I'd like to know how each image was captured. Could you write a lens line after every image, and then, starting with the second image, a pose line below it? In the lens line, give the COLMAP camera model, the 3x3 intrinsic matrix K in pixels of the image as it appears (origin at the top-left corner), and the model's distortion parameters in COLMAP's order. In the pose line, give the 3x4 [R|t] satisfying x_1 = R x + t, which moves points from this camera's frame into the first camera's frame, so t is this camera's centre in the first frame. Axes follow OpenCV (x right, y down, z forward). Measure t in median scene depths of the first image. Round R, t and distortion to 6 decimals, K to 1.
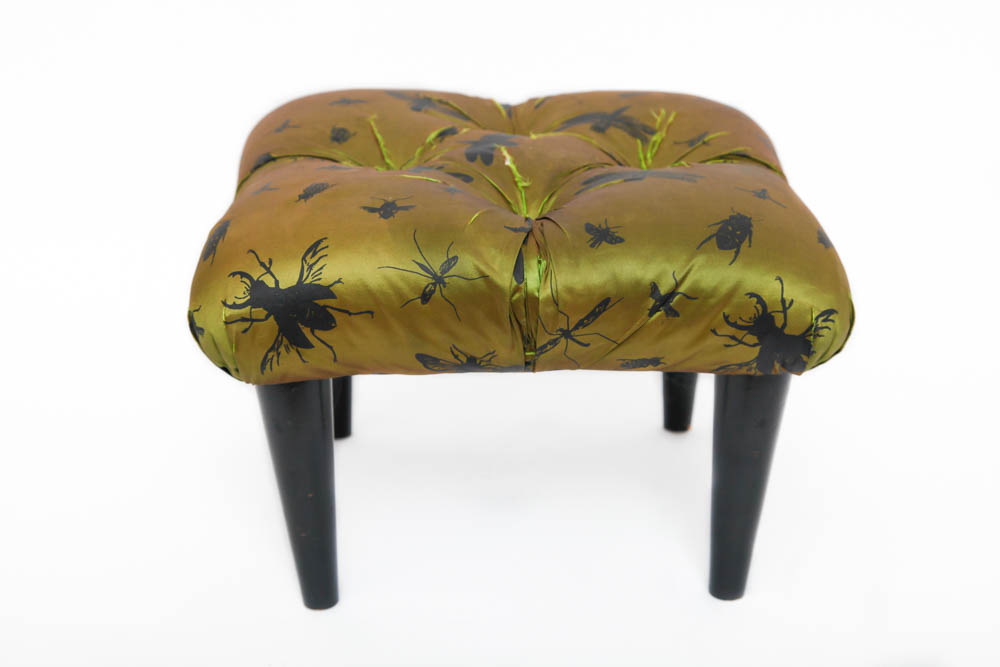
lens RADIAL K [[1772.2, 0, 500.0], [0, 1772.2, 333.5], [0, 0, 1]] dist [0.176319, 0.000224]
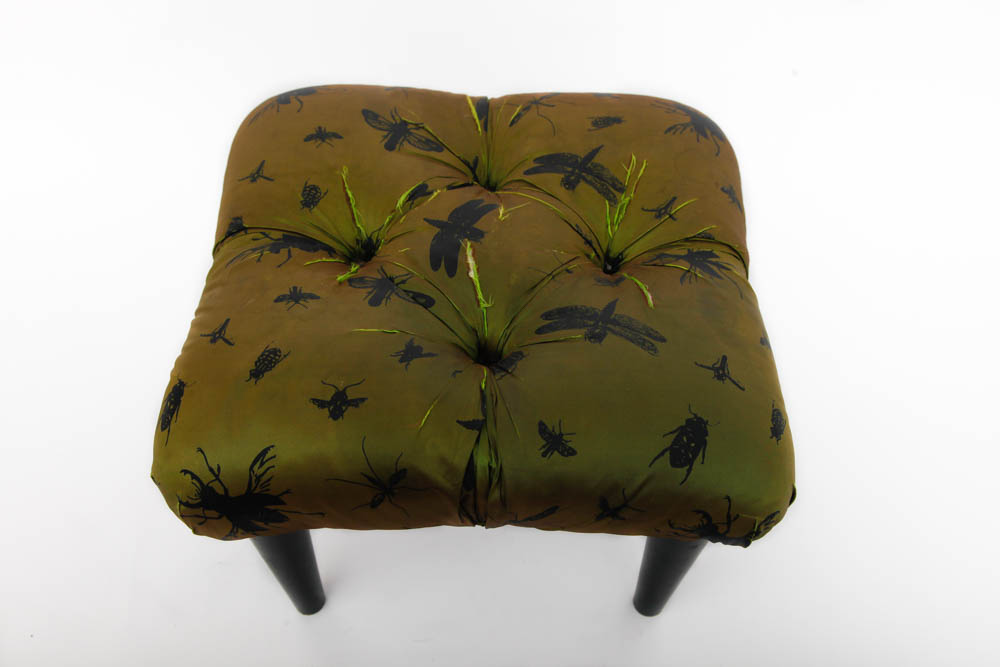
lens RADIAL K [[1057.3, 0, 500.0], [0, 1057.3, 333.5], [0, 0, 1]] dist [-0.012782, -0.005562]
pose [[0.999178, 0.039452, -0.009325, 0.030075], [-0.030371, 0.880849, 0.472422, -0.382204], [0.026852, -0.471750, 0.881323, 0.506977]]
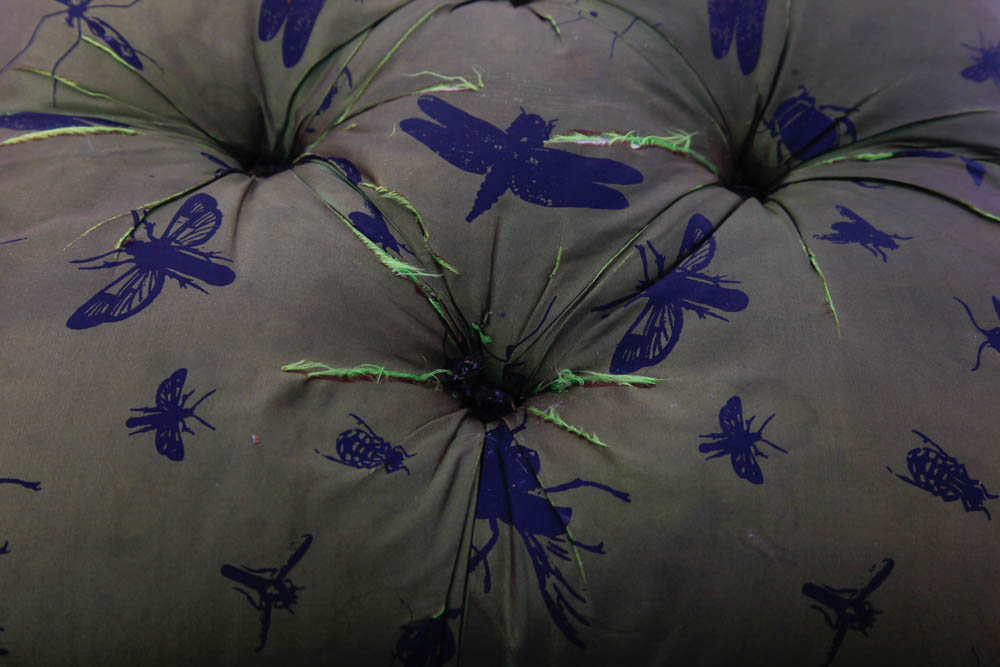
lens RADIAL K [[1453.9, 0, 500.0], [0, 1453.9, 333.5], [0, 0, 1]] dist [0.009324, -0.030631]
pose [[0.057720, -0.838478, 0.541869, -0.285868], [0.314927, 0.530353, 0.787112, -0.436252], [-0.947359, 0.125217, 0.294672, 1.012741]]
